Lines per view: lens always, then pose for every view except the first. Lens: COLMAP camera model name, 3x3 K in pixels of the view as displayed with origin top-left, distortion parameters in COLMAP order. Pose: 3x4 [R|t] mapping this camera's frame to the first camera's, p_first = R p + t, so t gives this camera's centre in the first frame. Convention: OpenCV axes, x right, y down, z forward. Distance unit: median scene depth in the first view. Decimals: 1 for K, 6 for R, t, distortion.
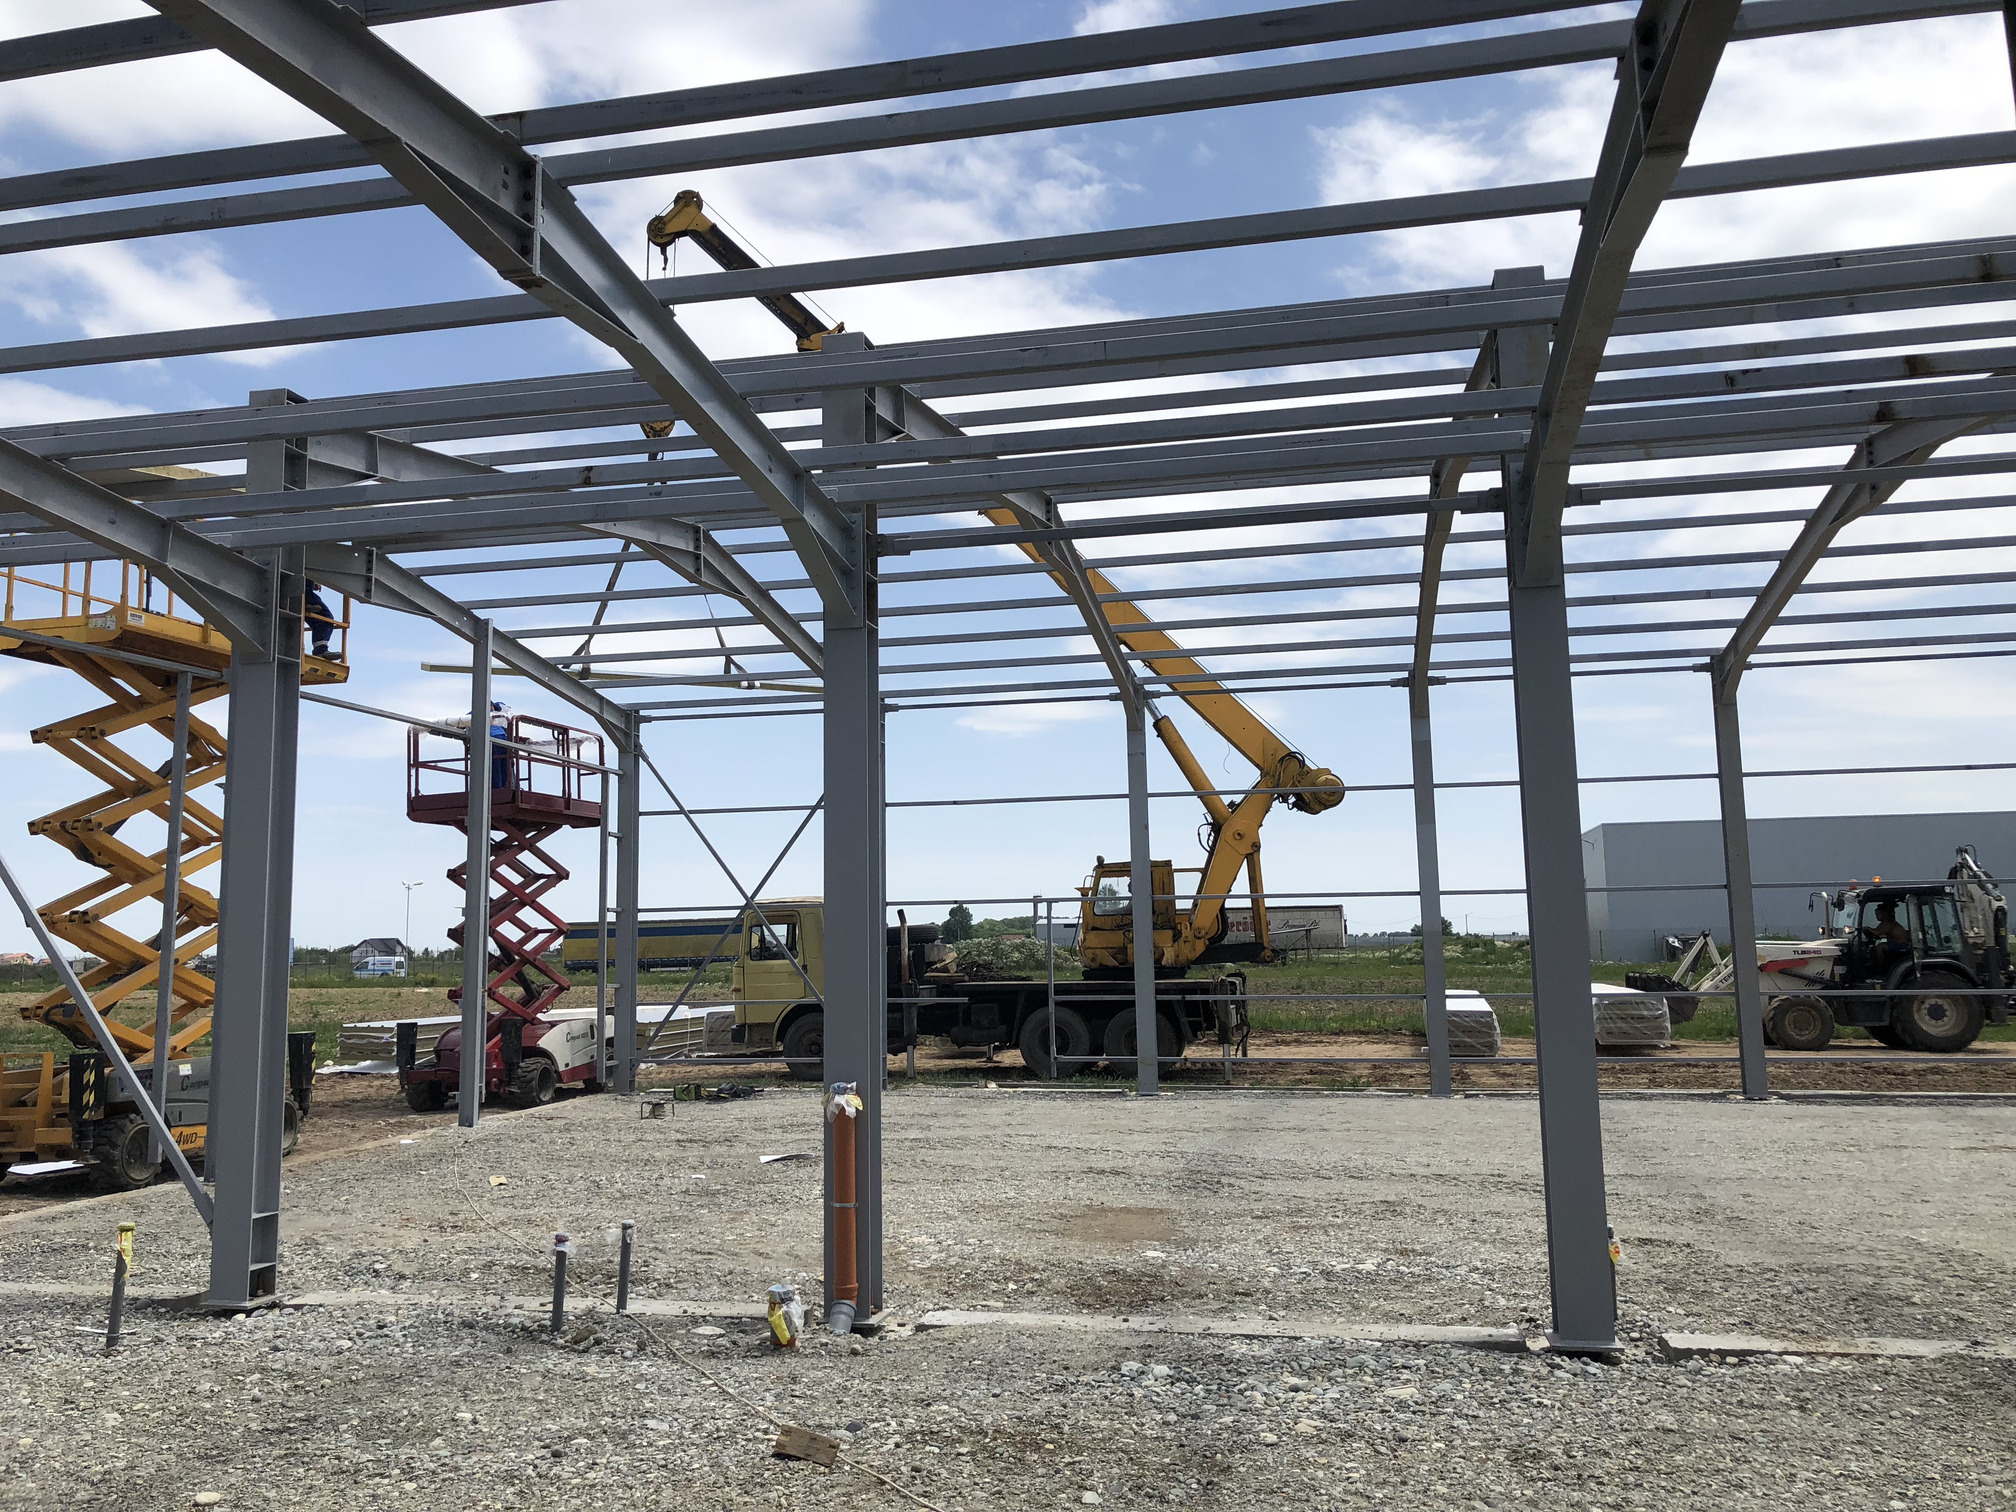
lens RADIAL K [[1724.6, 0, 1021.5], [0, 1724.6, 692.3], [0, 0, 1]] dist [0.034110, -0.046424]
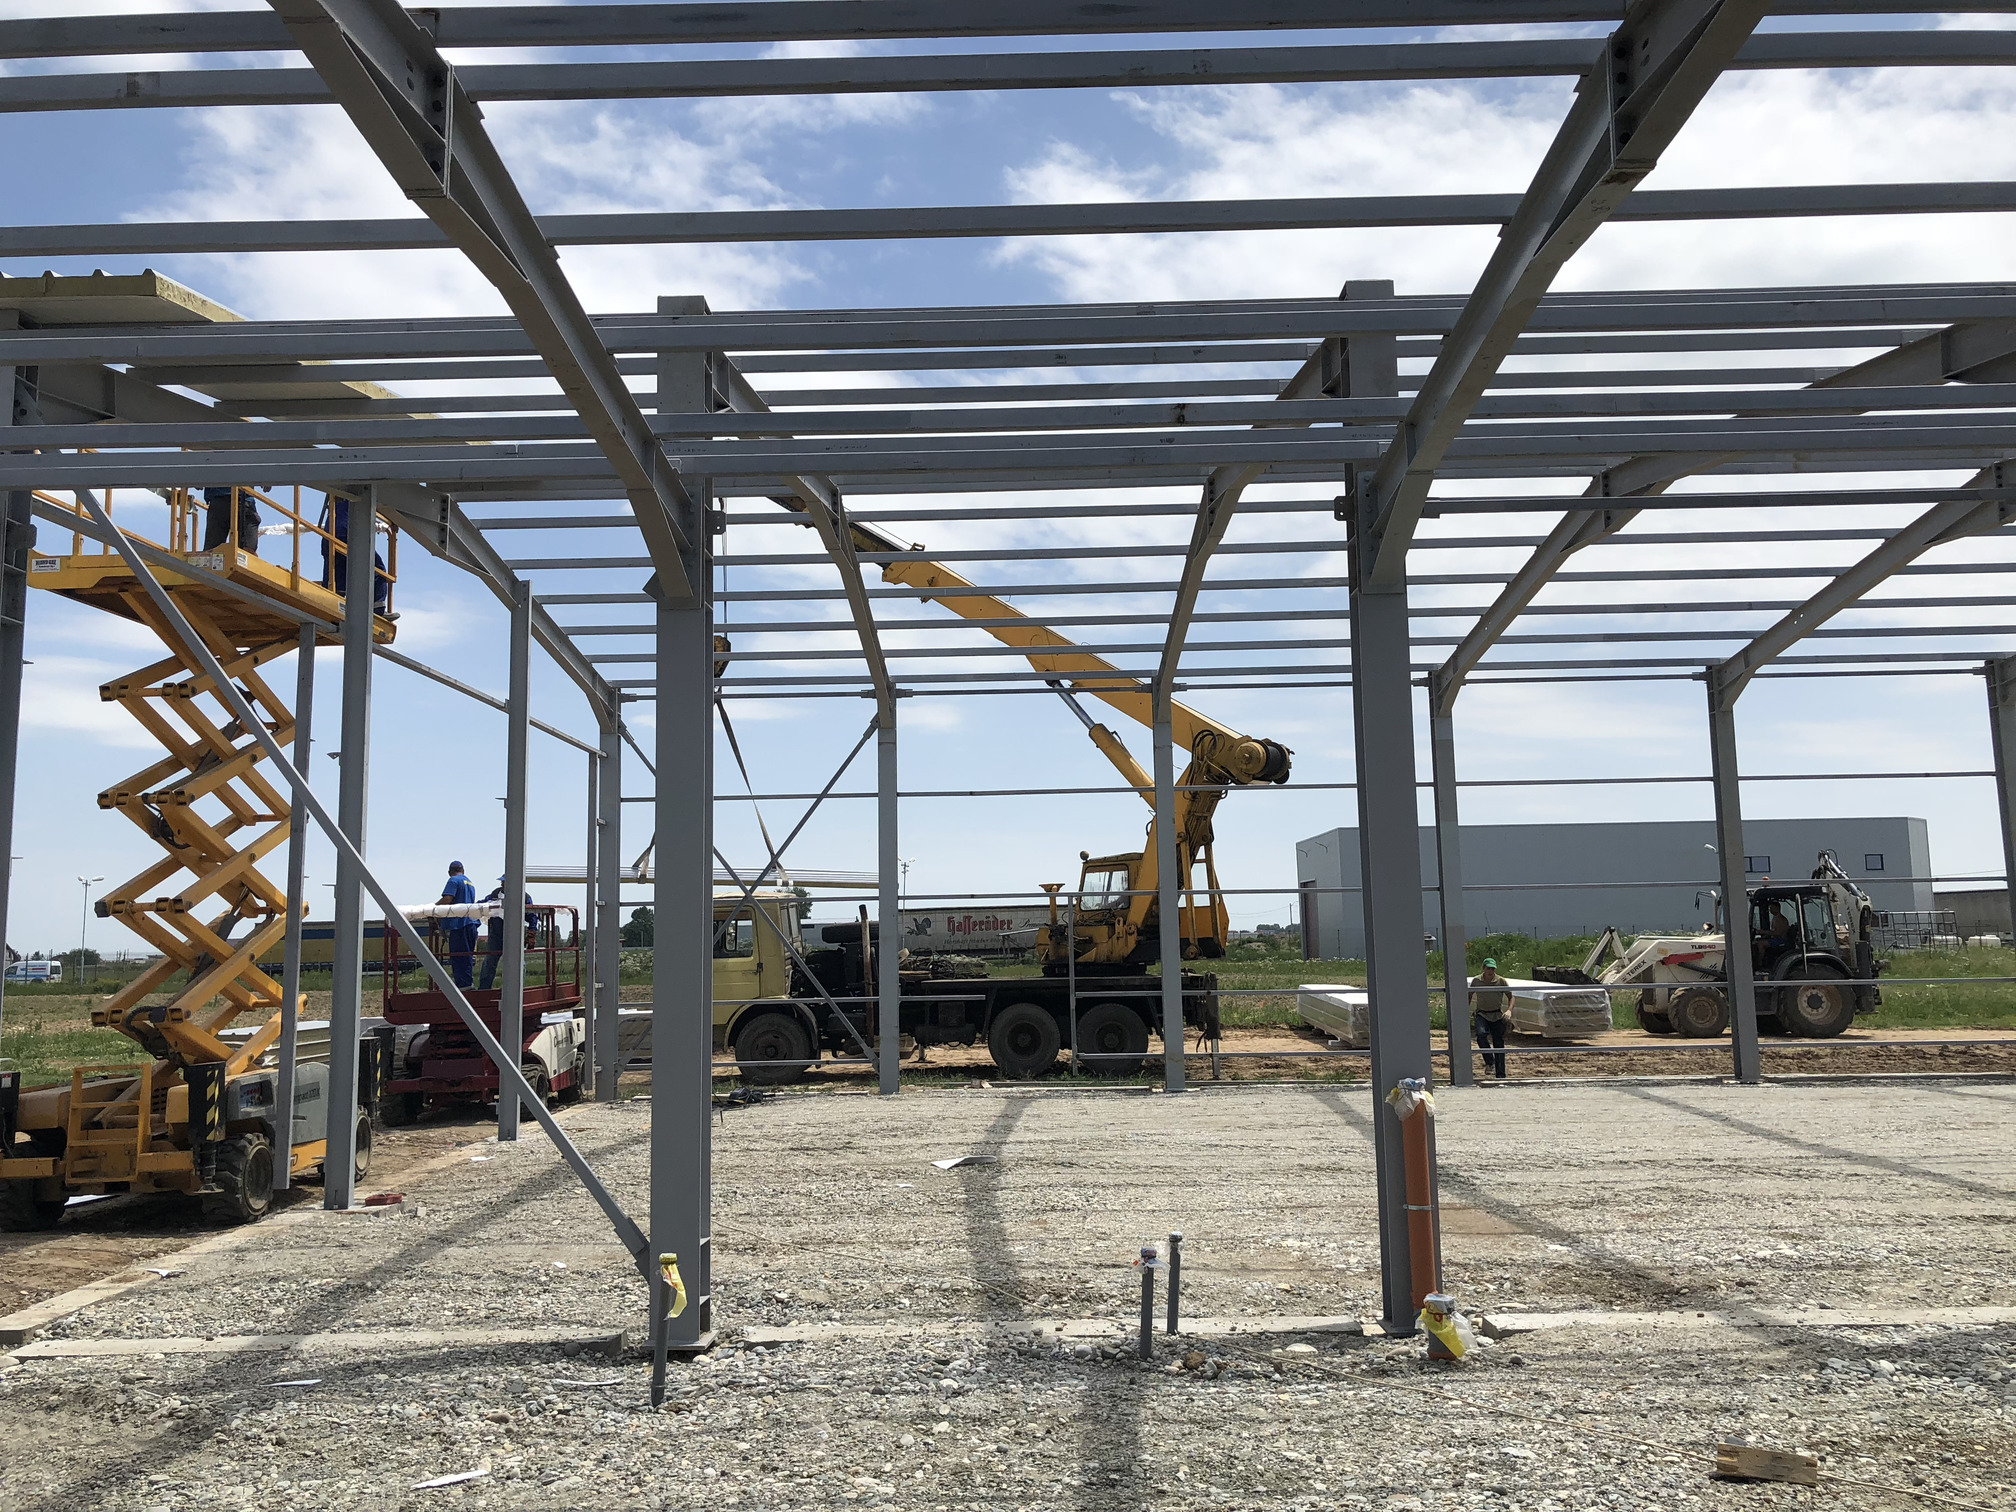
lens RADIAL K [[1724.6, 0, 1038.2], [0, 1724.6, 786.3], [0, 0, 1]] dist [0.034110, -0.046424]
pose [[0.977206, 0.017427, 0.211577, -0.221027], [-0.028709, 0.998318, 0.050370, 0.011142], [-0.210344, -0.055296, 0.976062, 0.060218]]
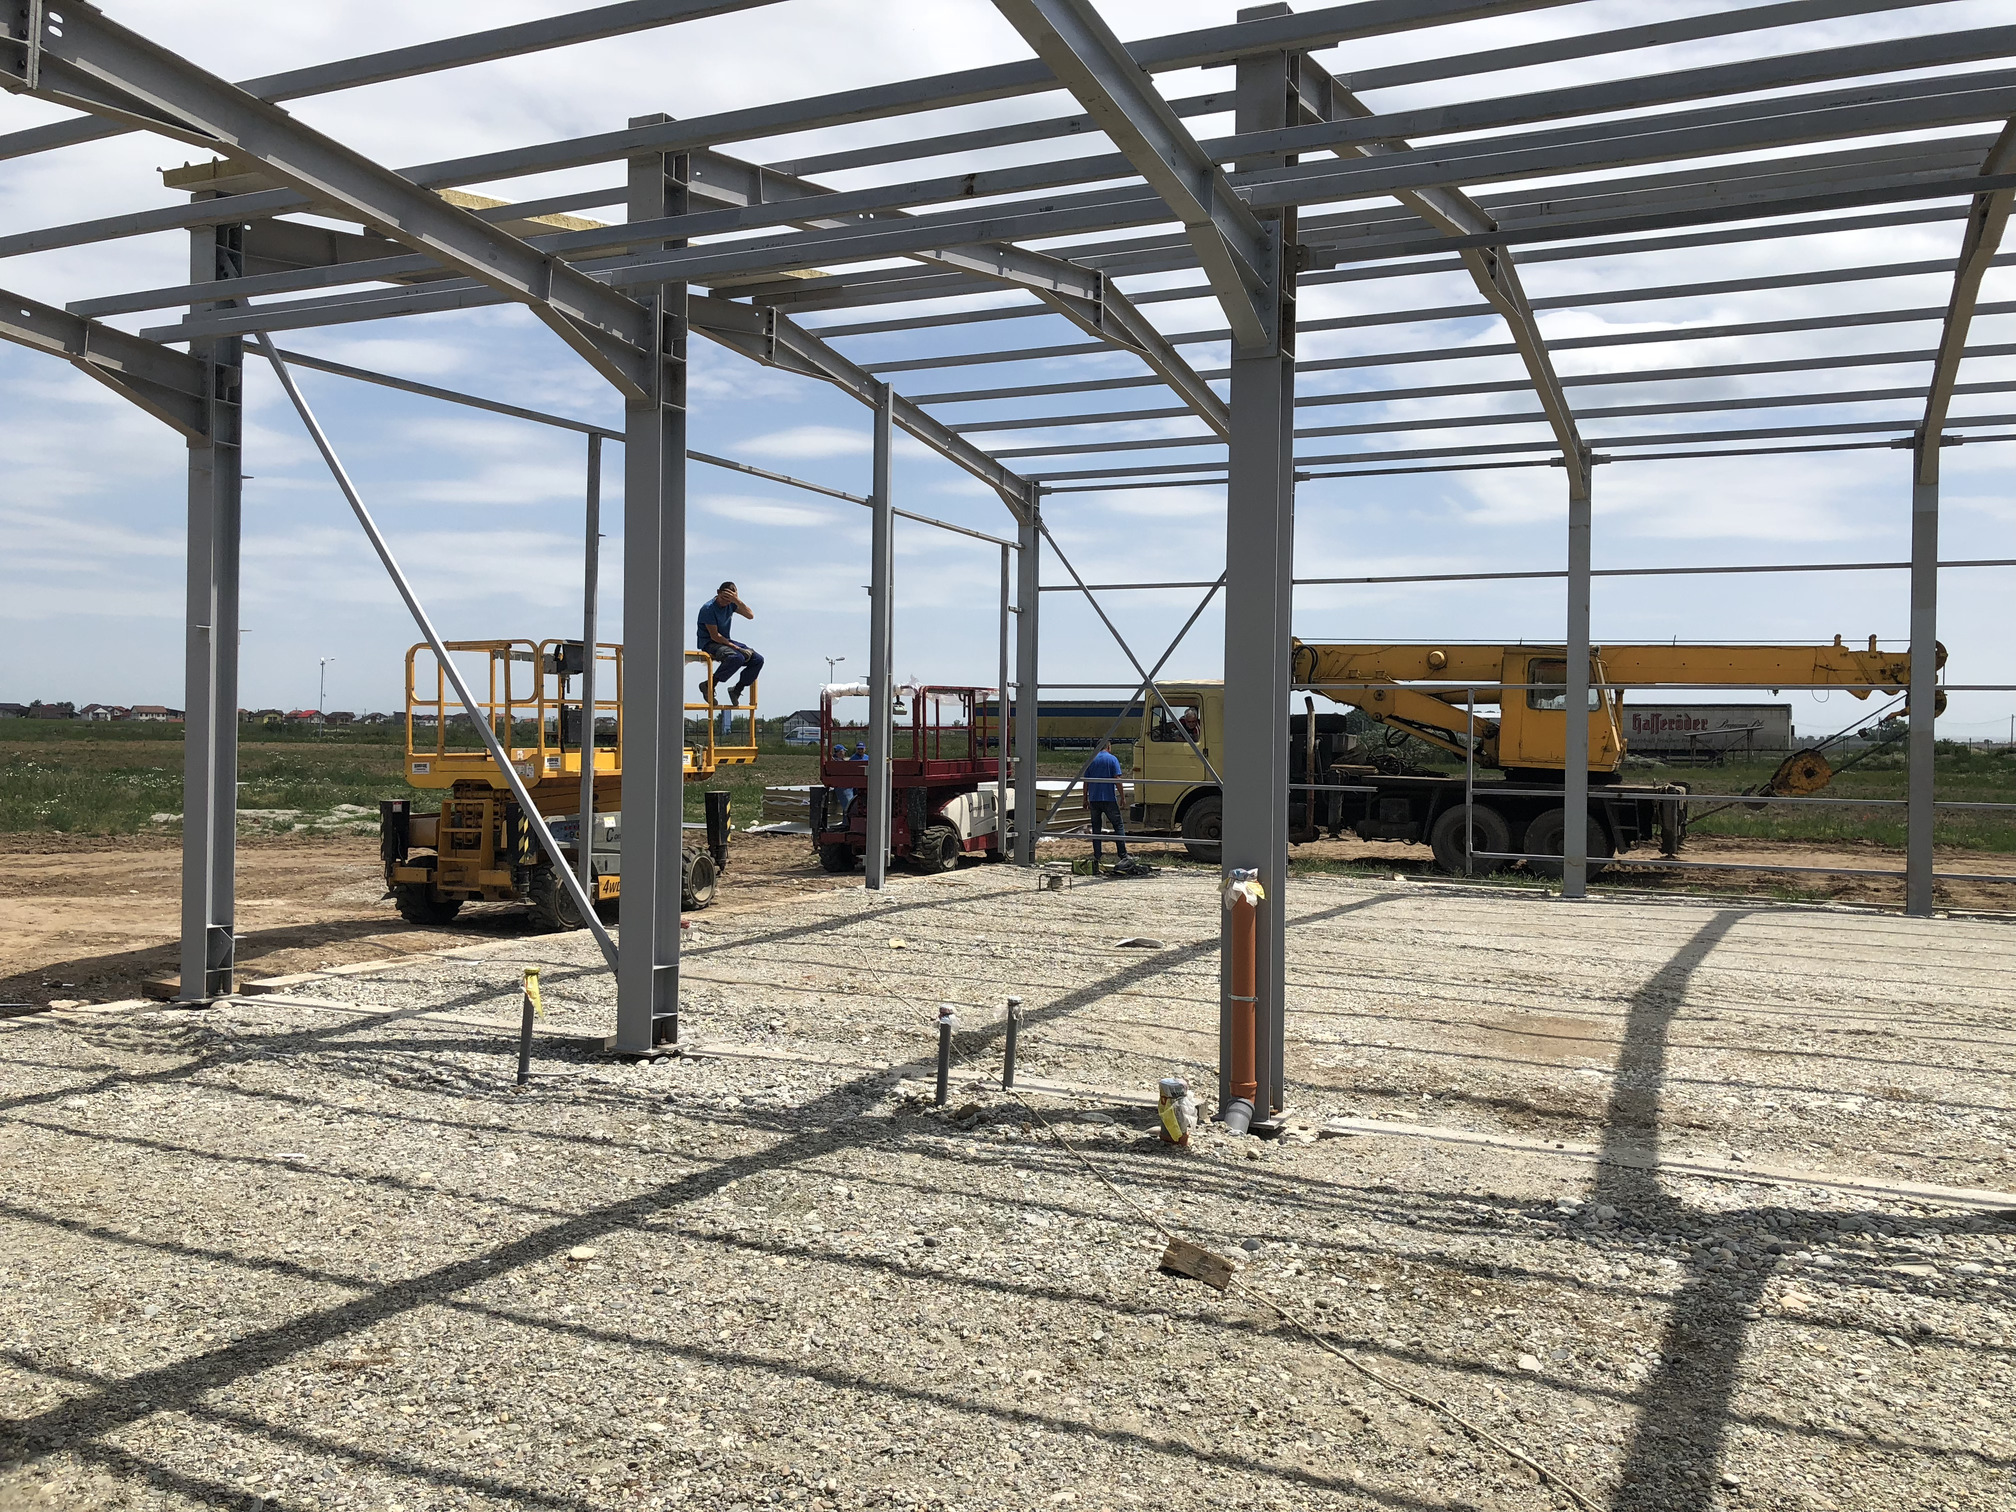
lens RADIAL K [[1724.6, 0, 1022.2], [0, 1724.6, 760.6], [0, 0, 1]] dist [0.034110, -0.046424]
pose [[0.973169, 0.036197, -0.227226, -0.005555], [0.001024, 0.986857, 0.161590, 0.010407], [0.230088, -0.157487, 0.960342, 0.049795]]
